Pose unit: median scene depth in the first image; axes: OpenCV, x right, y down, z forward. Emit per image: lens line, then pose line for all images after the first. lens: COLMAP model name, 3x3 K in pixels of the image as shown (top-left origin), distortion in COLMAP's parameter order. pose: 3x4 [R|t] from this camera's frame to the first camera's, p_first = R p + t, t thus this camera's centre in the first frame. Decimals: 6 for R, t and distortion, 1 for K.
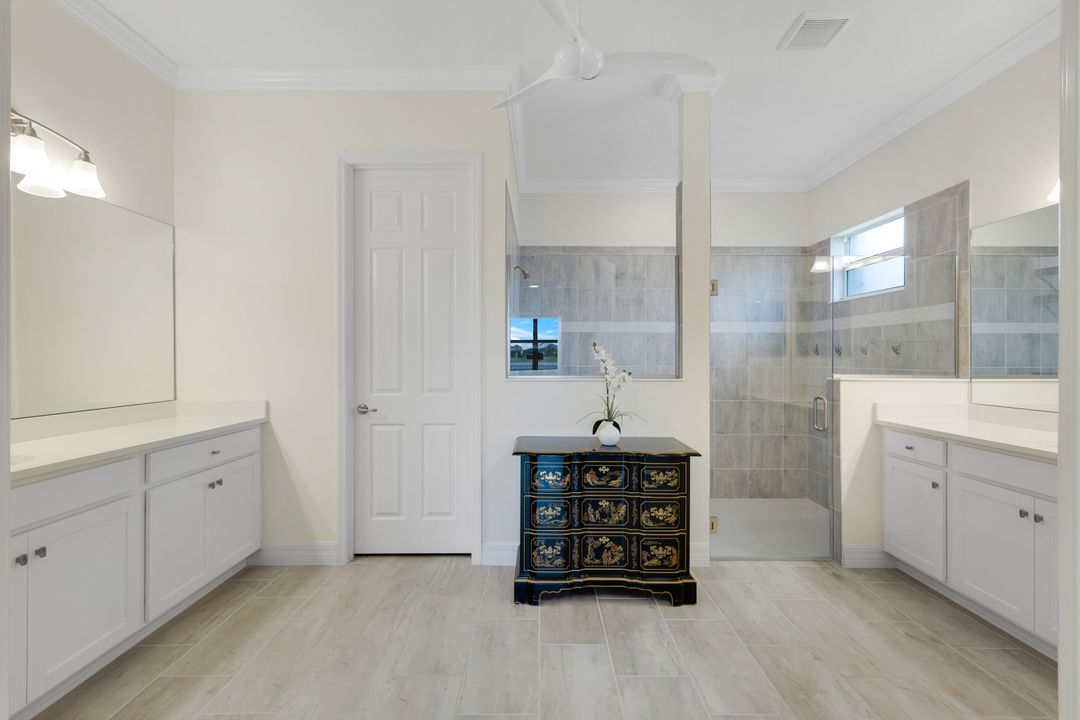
lens RADIAL K [[475.2, 0, 538.7], [0, 475.2, 358.1], [0, 0, 1]] dist [0.003996, 0.000880]
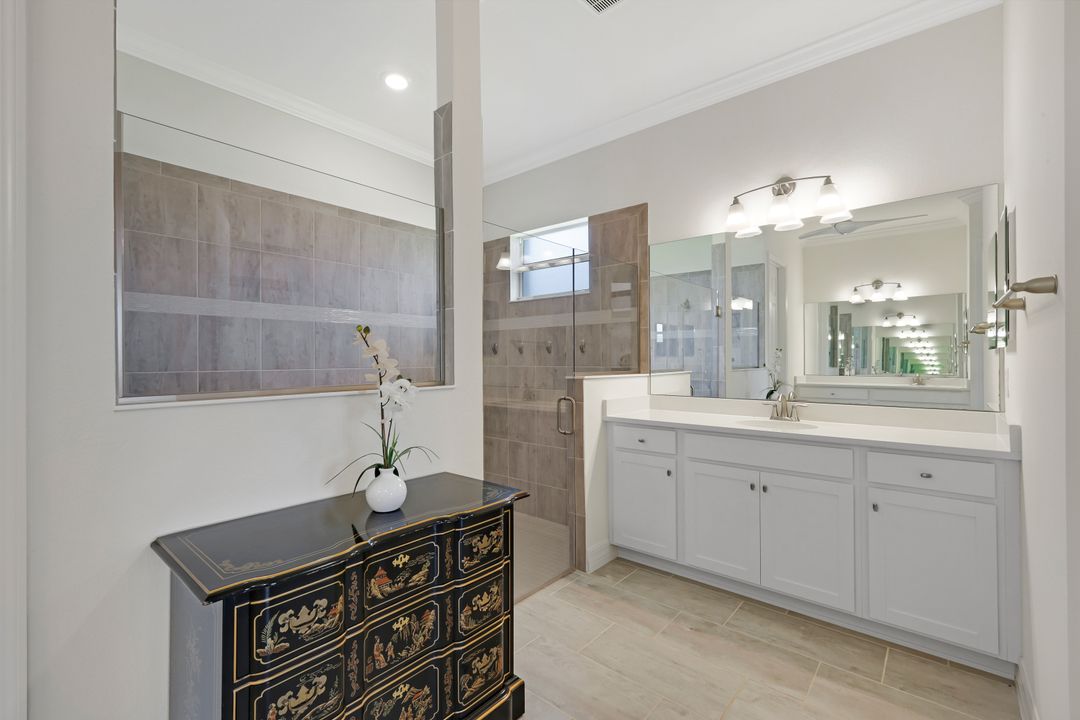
lens RADIAL K [[470.4, 0, 541.6], [0, 470.4, 357.8], [0, 0, 1]] dist [0.002962, 0.001291]
pose [[0.646195, -0.002645, 0.763168, -0.166443], [0.006238, 0.999979, -0.001817, 0.006520], [-0.763147, 0.005935, 0.646198, 0.531274]]
